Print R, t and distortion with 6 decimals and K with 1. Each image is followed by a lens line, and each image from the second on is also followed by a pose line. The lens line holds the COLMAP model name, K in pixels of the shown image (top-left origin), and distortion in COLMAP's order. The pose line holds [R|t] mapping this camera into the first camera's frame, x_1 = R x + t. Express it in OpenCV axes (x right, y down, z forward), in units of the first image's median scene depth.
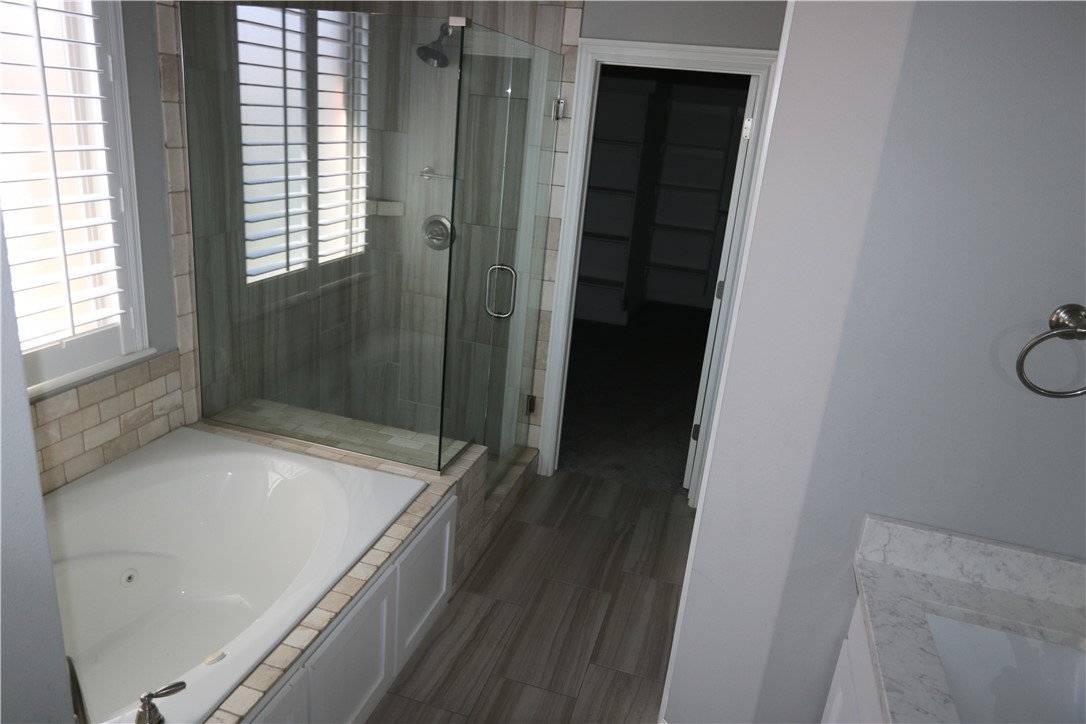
lens RADIAL K [[760.7, 0, 540.7], [0, 760.7, 367.8], [0, 0, 1]] dist [-0.007163, 0.003164]
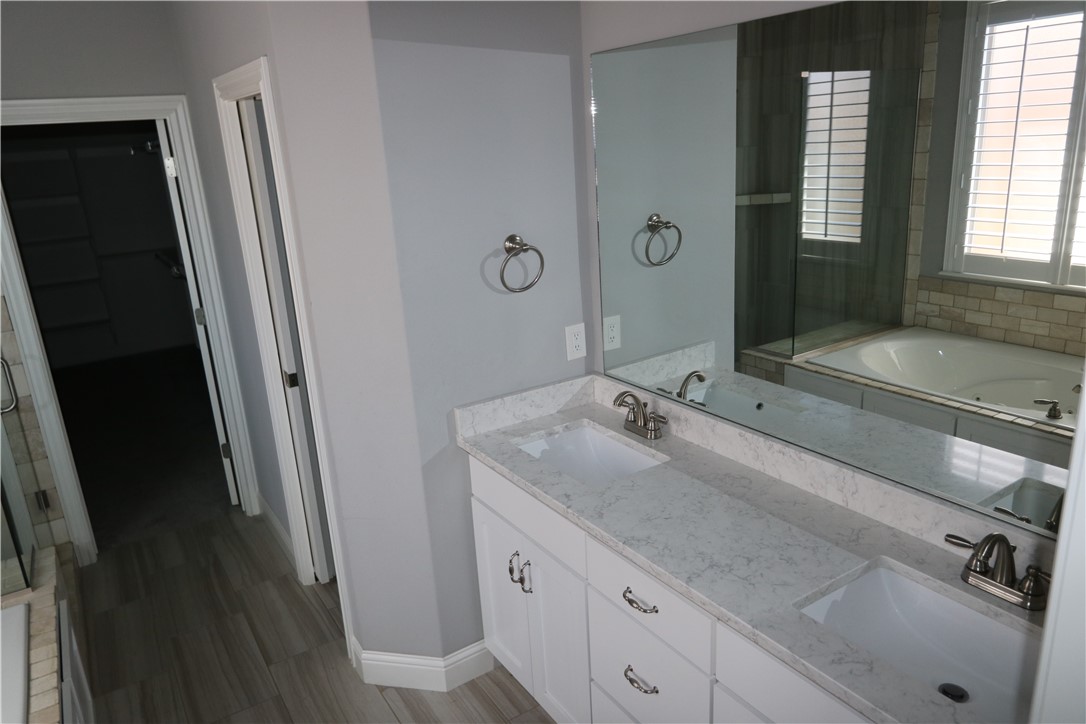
lens RADIAL K [[760.7, 0, 543.0], [0, 760.7, 359.2], [0, 0, 1]] dist [-0.007163, 0.003164]
pose [[0.639246, -0.340284, 0.689616, -0.282094], [0.358225, 0.925295, 0.124517, -0.009006], [-0.680469, 0.167441, 0.713390, -0.107069]]
